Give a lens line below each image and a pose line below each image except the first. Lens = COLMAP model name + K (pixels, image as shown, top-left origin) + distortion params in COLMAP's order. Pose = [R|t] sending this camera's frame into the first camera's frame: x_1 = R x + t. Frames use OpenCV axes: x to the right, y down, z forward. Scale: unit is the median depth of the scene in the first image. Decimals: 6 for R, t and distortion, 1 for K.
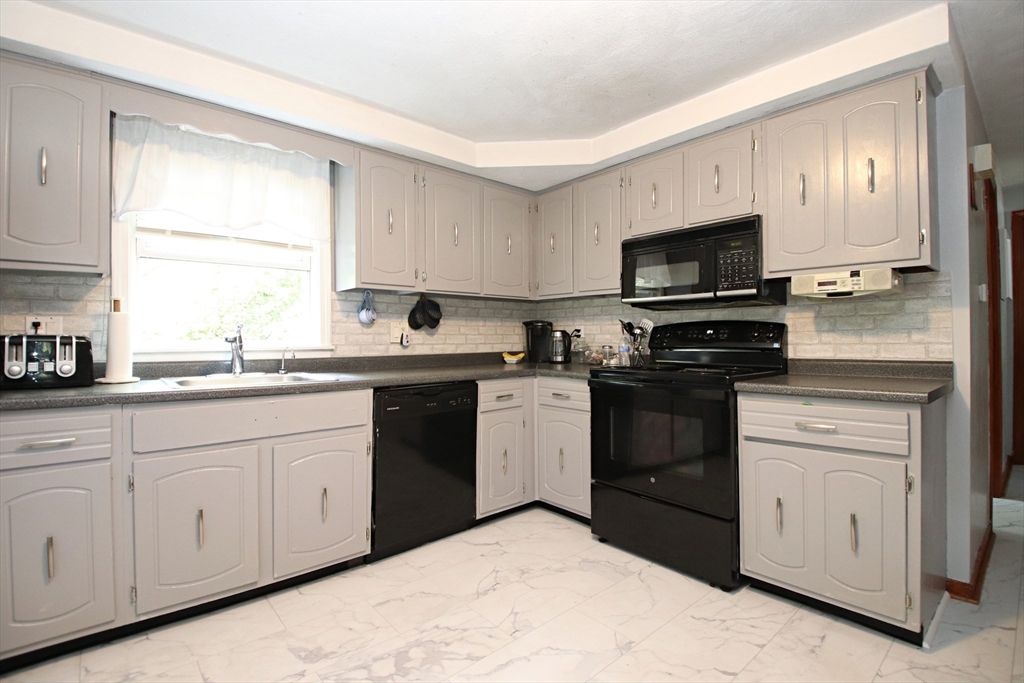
lens RADIAL K [[474.7, 0, 508.7], [0, 474.7, 332.8], [0, 0, 1]] dist [0.005063, -0.019839]
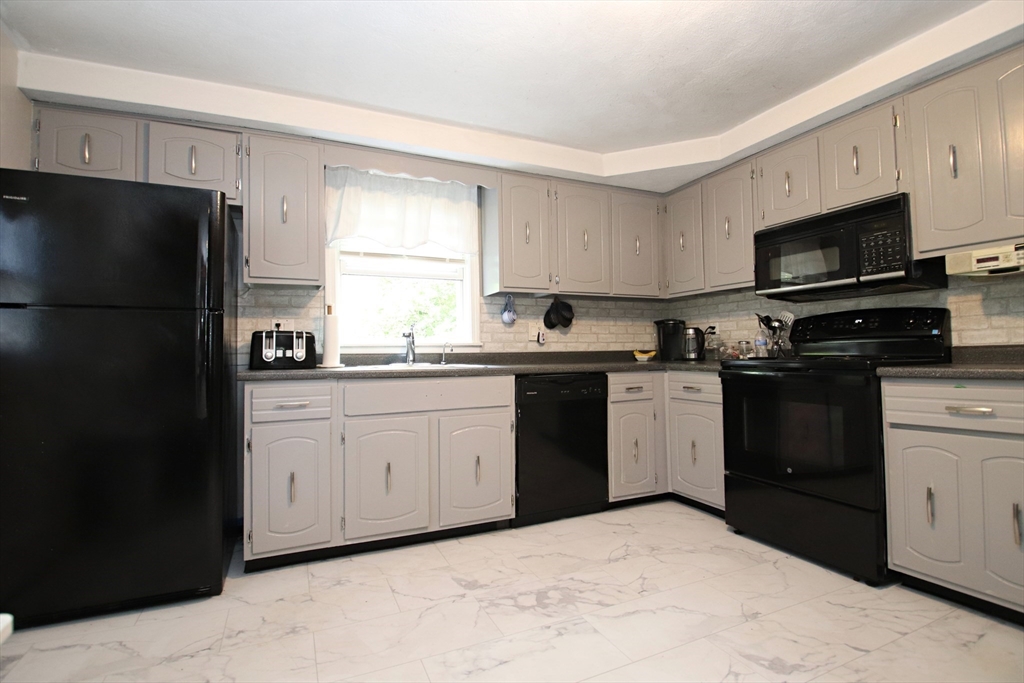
lens RADIAL K [[474.7, 0, 503.4], [0, 474.7, 336.7], [0, 0, 1]] dist [0.005063, -0.019839]
pose [[0.955992, -0.018852, -0.292786, 0.029801], [0.013092, 0.999681, -0.021621, 0.046958], [0.293100, 0.016837, 0.955933, -0.123517]]
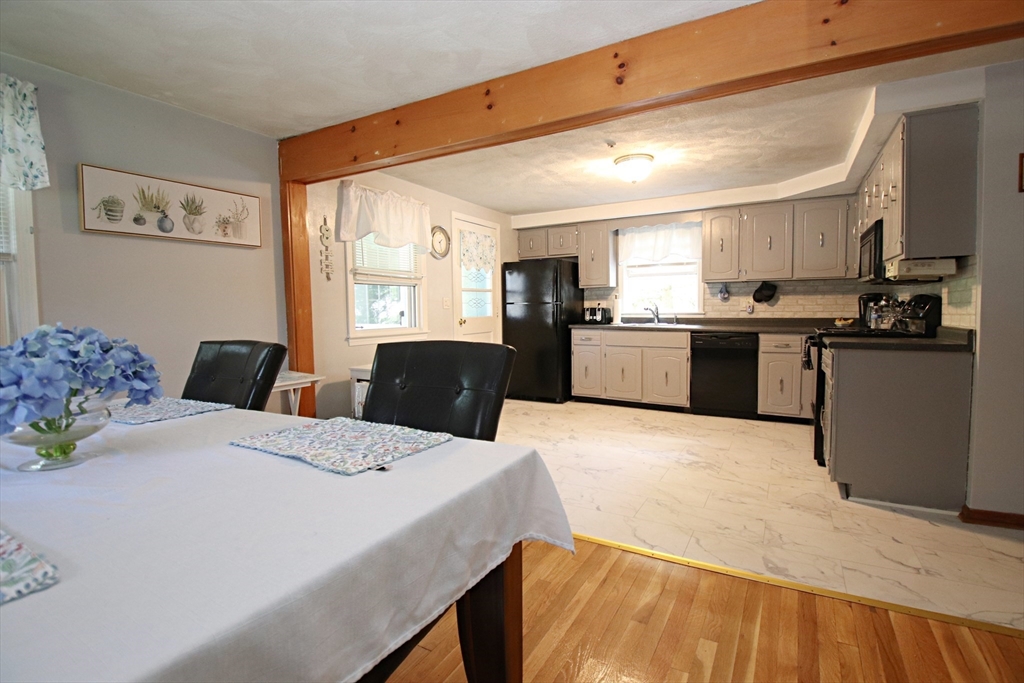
lens RADIAL K [[474.7, 0, 517.5], [0, 474.7, 336.5], [0, 0, 1]] dist [0.005063, -0.019839]
pose [[0.333949, 0.058250, -0.940789, 1.476413], [0.019543, 0.997446, 0.068695, -0.025336], [0.942388, -0.041326, 0.331958, -0.459000]]
